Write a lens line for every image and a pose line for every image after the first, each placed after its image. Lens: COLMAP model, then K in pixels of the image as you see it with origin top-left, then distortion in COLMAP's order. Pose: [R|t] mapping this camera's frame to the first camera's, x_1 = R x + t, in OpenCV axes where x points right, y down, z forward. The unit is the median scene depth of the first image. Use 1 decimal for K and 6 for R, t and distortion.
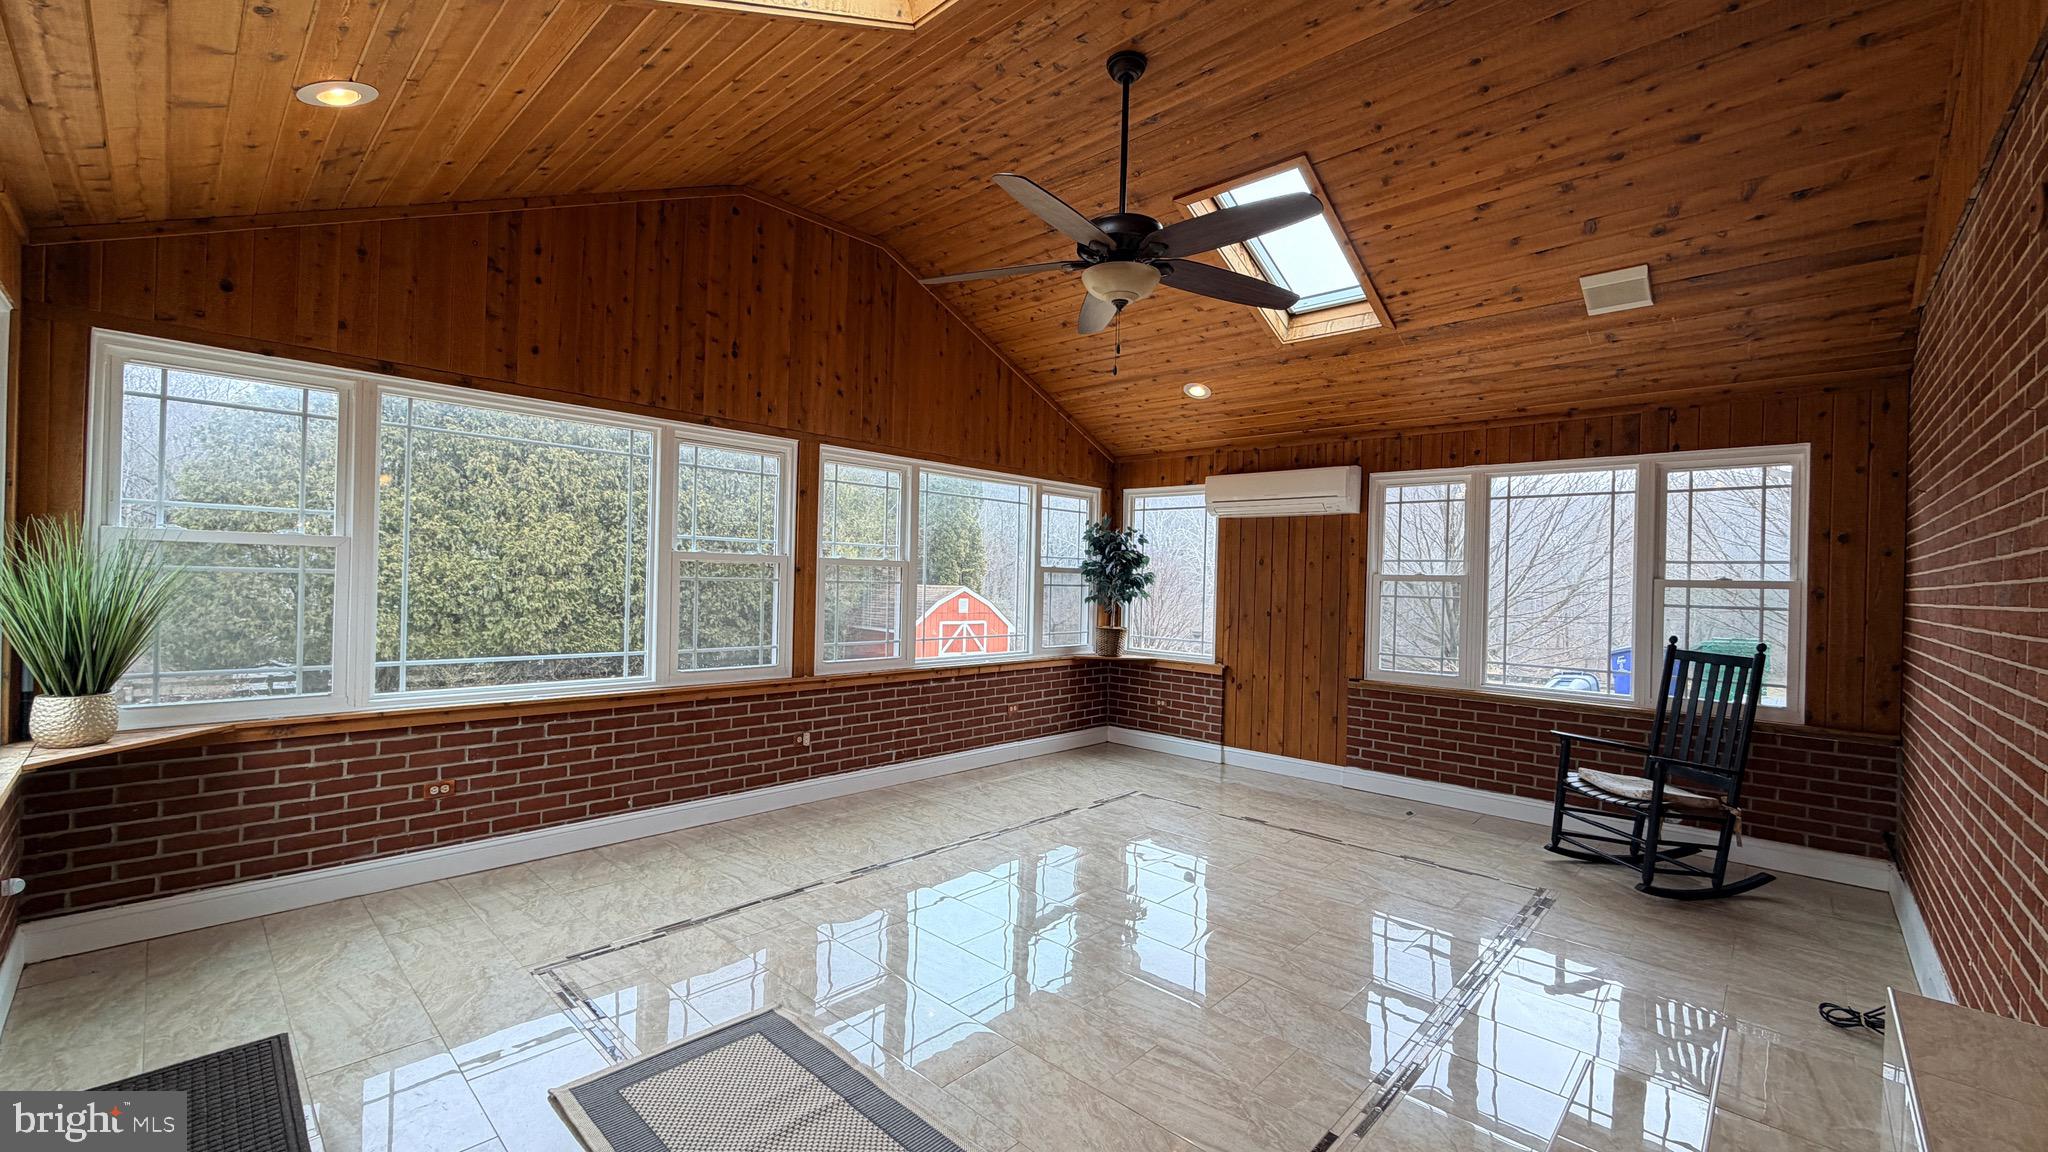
lens RADIAL K [[815.1, 0, 1019.5], [0, 815.1, 577.9], [0, 0, 1]] dist [-0.000673, 0.000206]
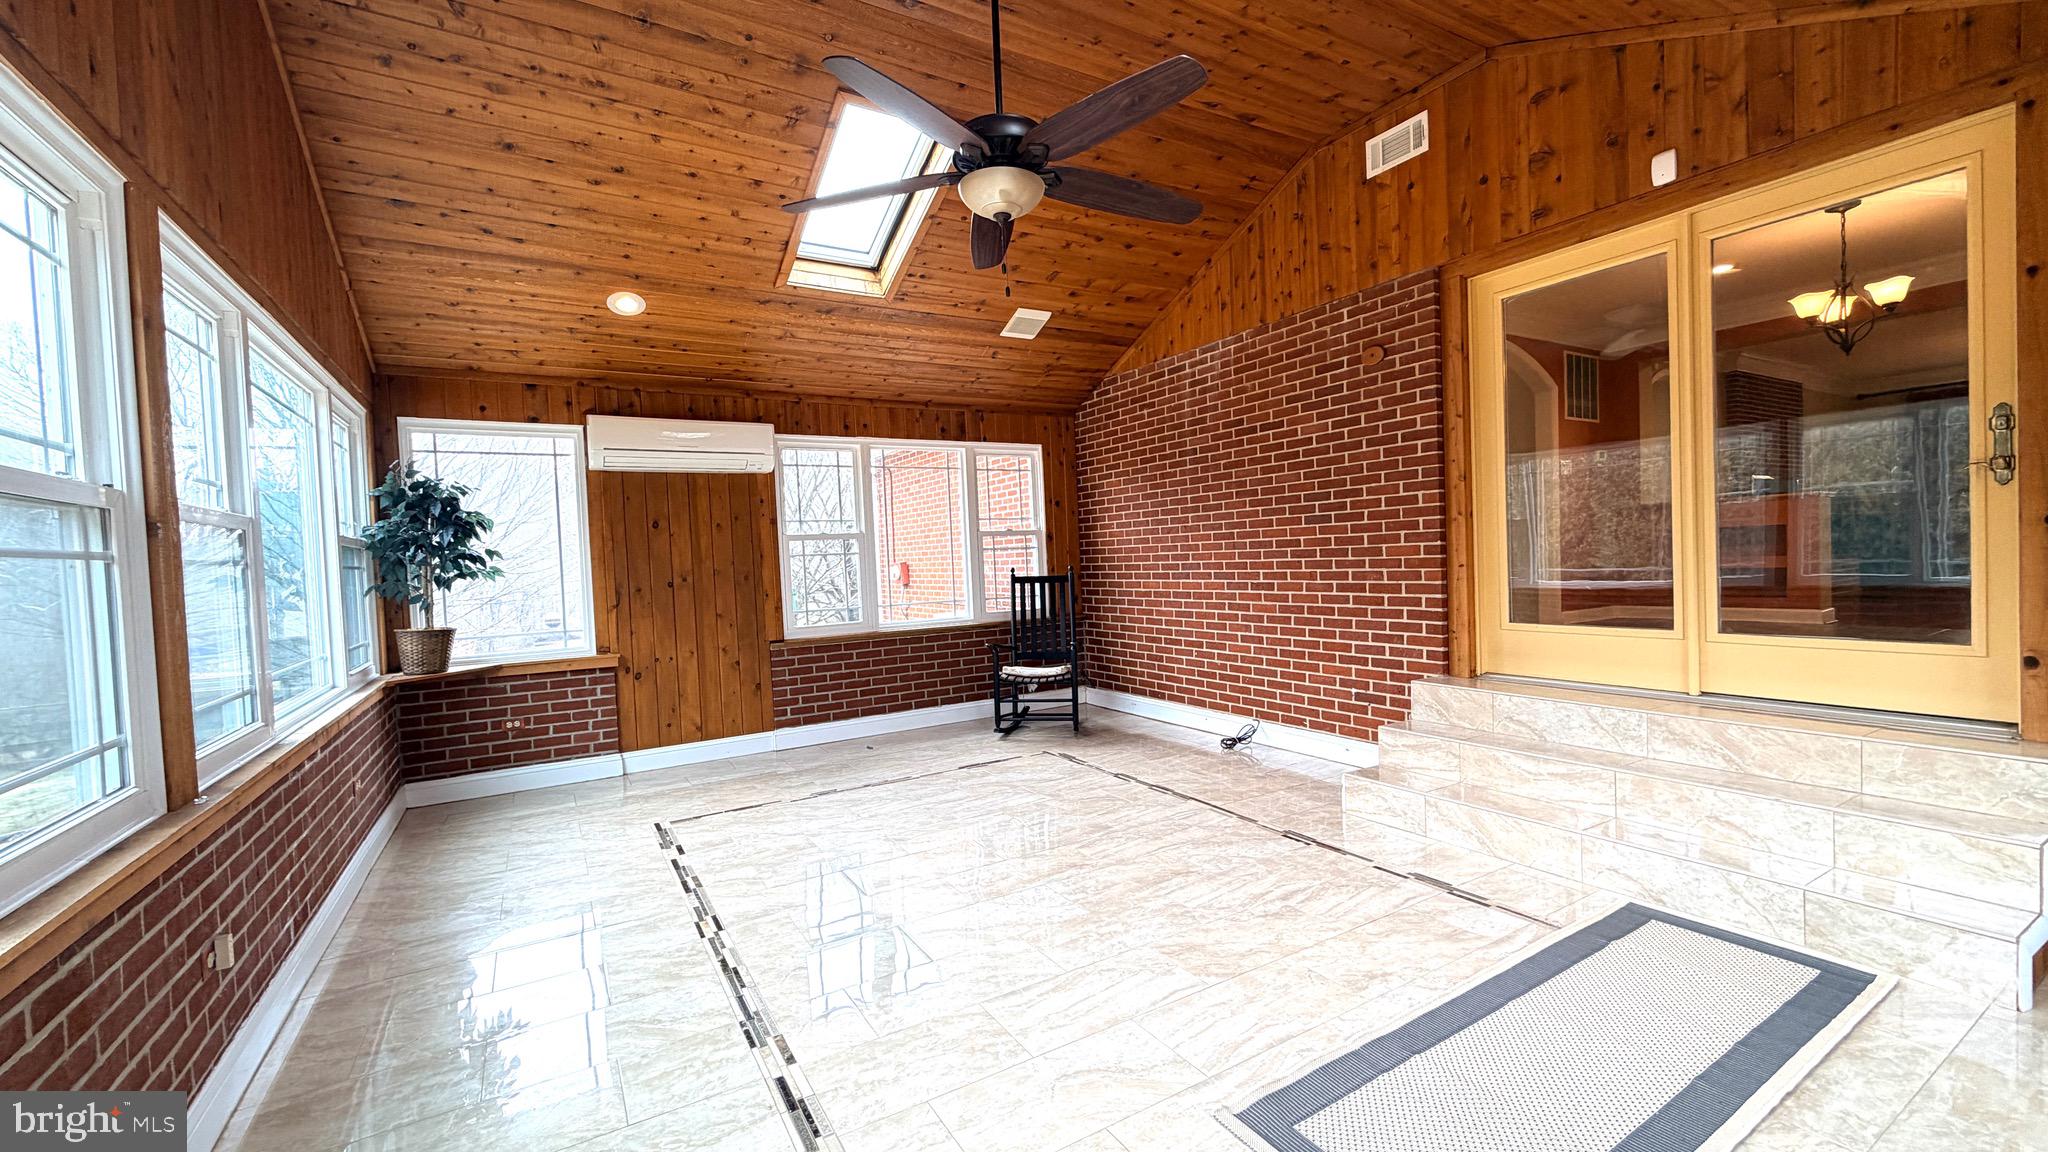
lens RADIAL K [[815.1, 0, 1014.2], [0, 815.1, 577.2], [0, 0, 1]] dist [-0.000673, 0.000206]
pose [[0.275482, -0.060159, 0.959422, -0.485809], [0.046683, 0.997700, 0.049155, 0.012485], [-0.960172, 0.031247, 0.277657, 0.472432]]
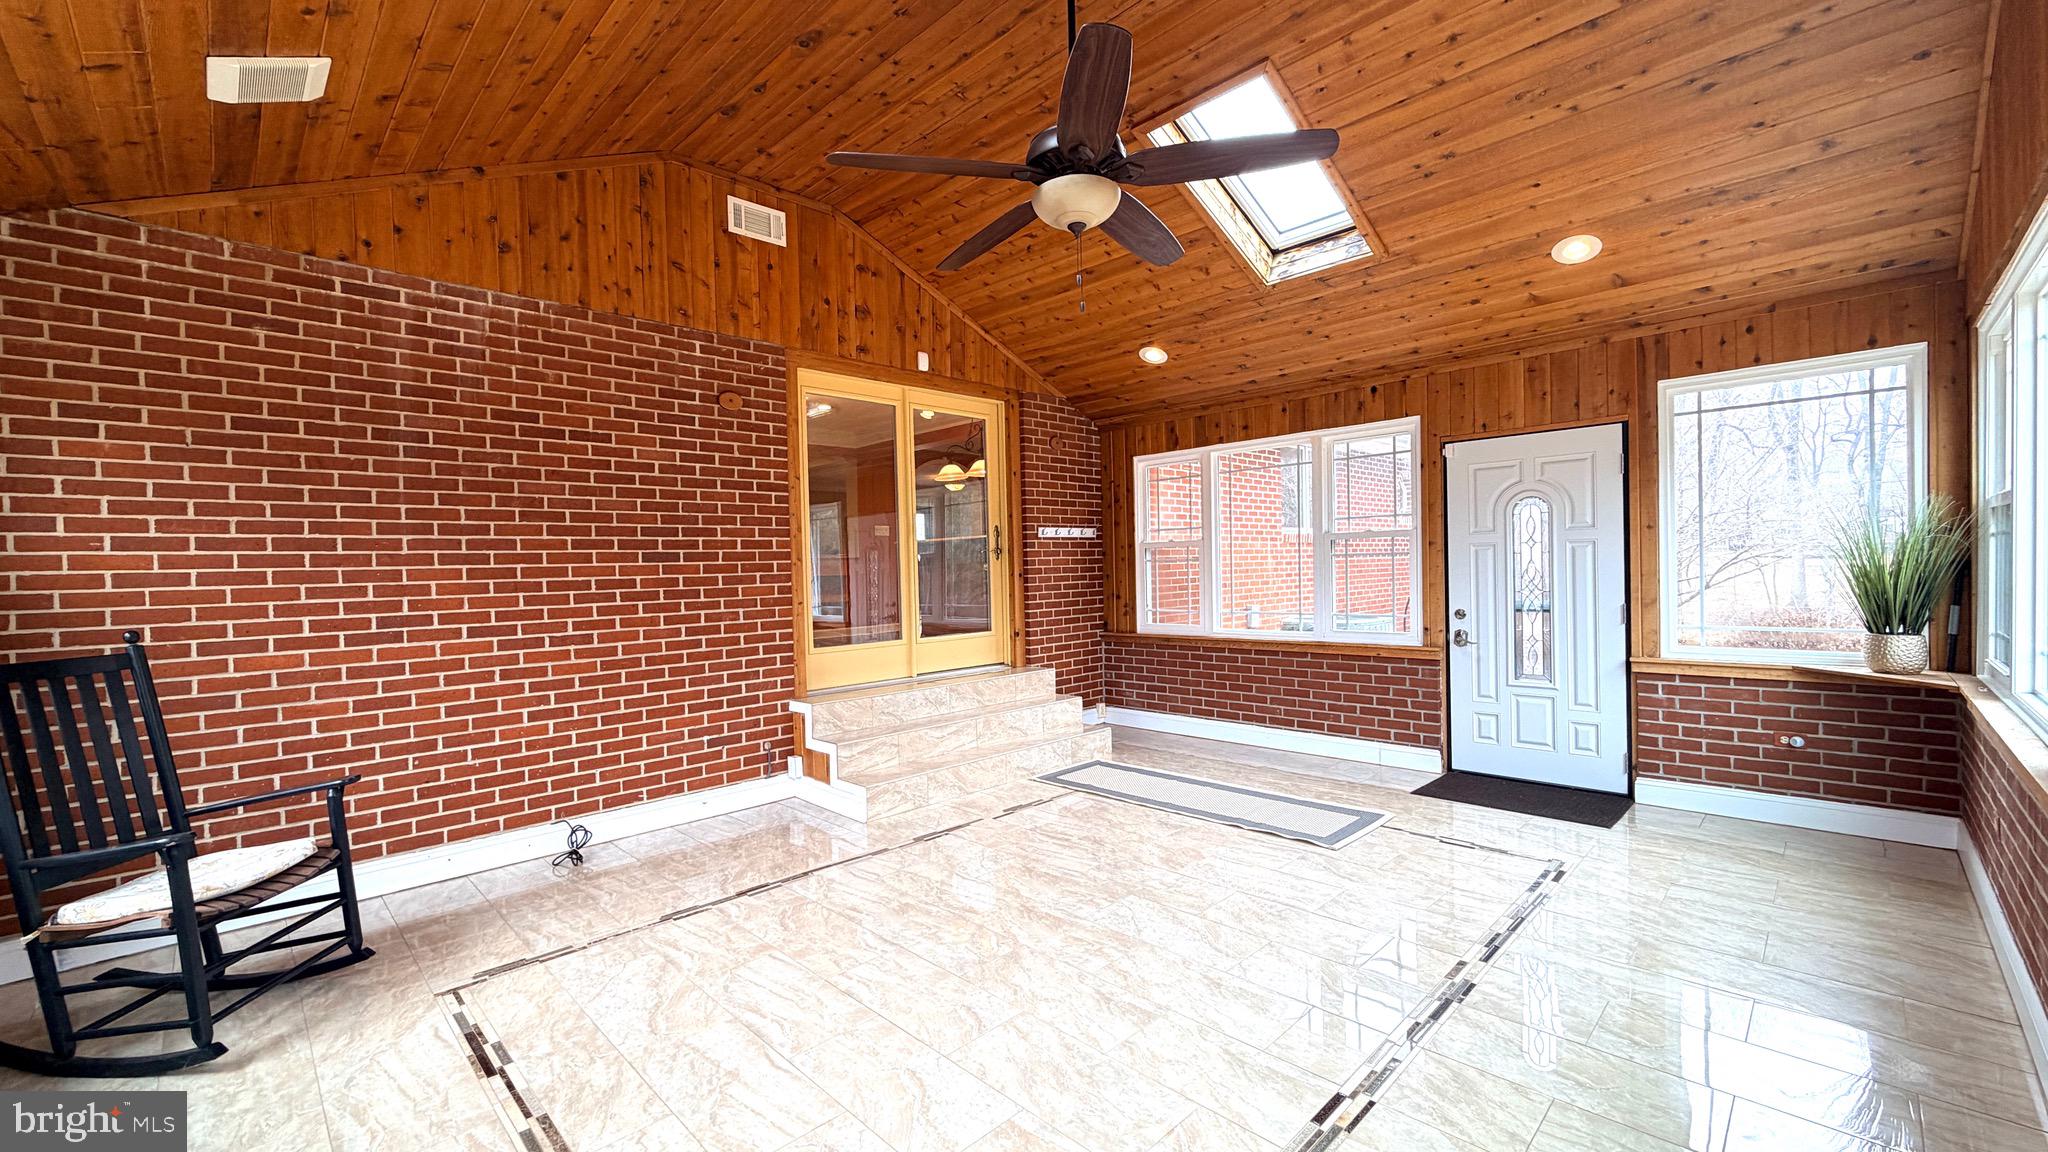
lens RADIAL K [[815.1, 0, 1018.6], [0, 815.1, 577.2], [0, 0, 1]] dist [-0.000673, 0.000206]
pose [[-0.999405, -0.000398, 0.034501, 0.098375], [0.000046, 0.999917, 0.012856, 0.018082], [-0.034504, 0.012849, -0.999322, 1.191537]]
